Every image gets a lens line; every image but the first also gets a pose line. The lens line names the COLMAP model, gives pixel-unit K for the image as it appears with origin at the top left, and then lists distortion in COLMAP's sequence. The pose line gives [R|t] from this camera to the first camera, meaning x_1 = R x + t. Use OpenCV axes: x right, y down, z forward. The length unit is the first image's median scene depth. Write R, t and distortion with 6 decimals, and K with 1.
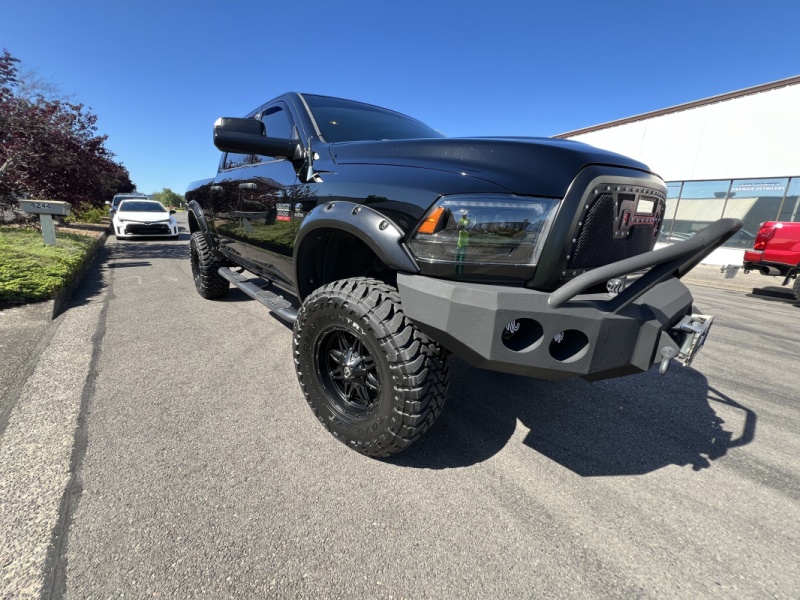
lens RADIAL K [[321.3, 0, 396.4], [0, 321.3, 299.9], [0, 0, 1]] dist [-0.003934, 0.000797]
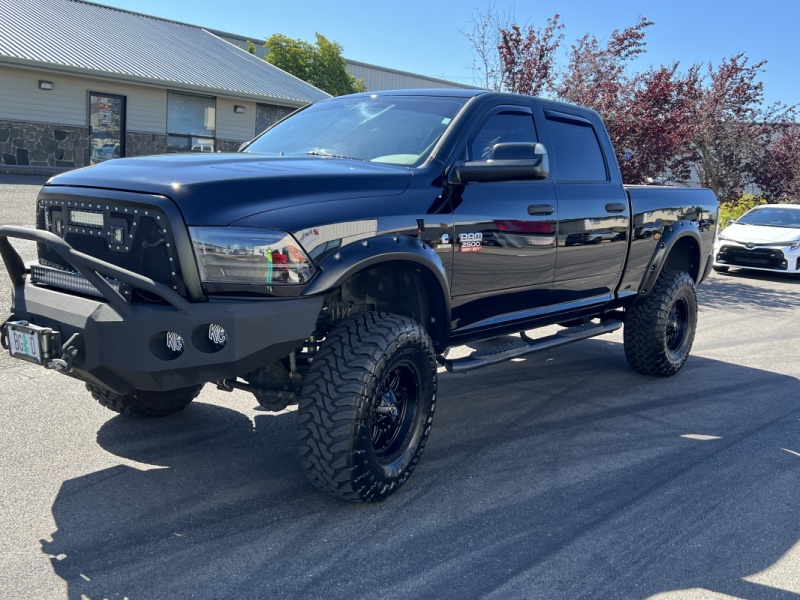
lens RADIAL K [[779.8, 0, 405.9], [0, 779.8, 300.9], [0, 0, 1]] dist [0.033142, 0.000000]
pose [[0.178232, 0.131044, -0.975224, 3.150109], [-0.302892, 0.950276, 0.072335, -0.483511], [0.936210, 0.282495, 0.209062, 1.368655]]
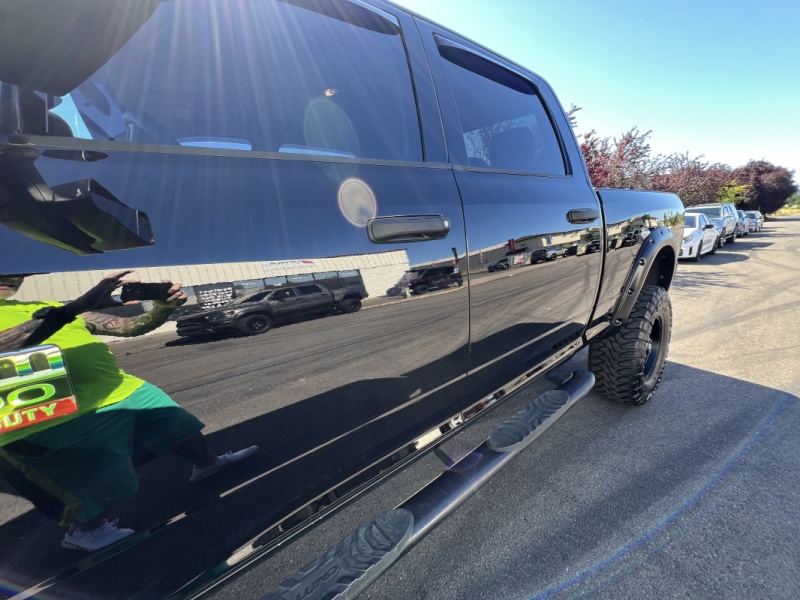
lens RADIAL K [[323.4, 0, 399.7], [0, 323.4, 297.8], [0, 0, 1]] dist [-0.003811, 0.000648]
pose [[-0.006837, 0.185760, -0.982571, 0.753630], [-0.218753, 0.958517, 0.182735, -0.745818], [0.975756, 0.216190, 0.034082, 2.390861]]
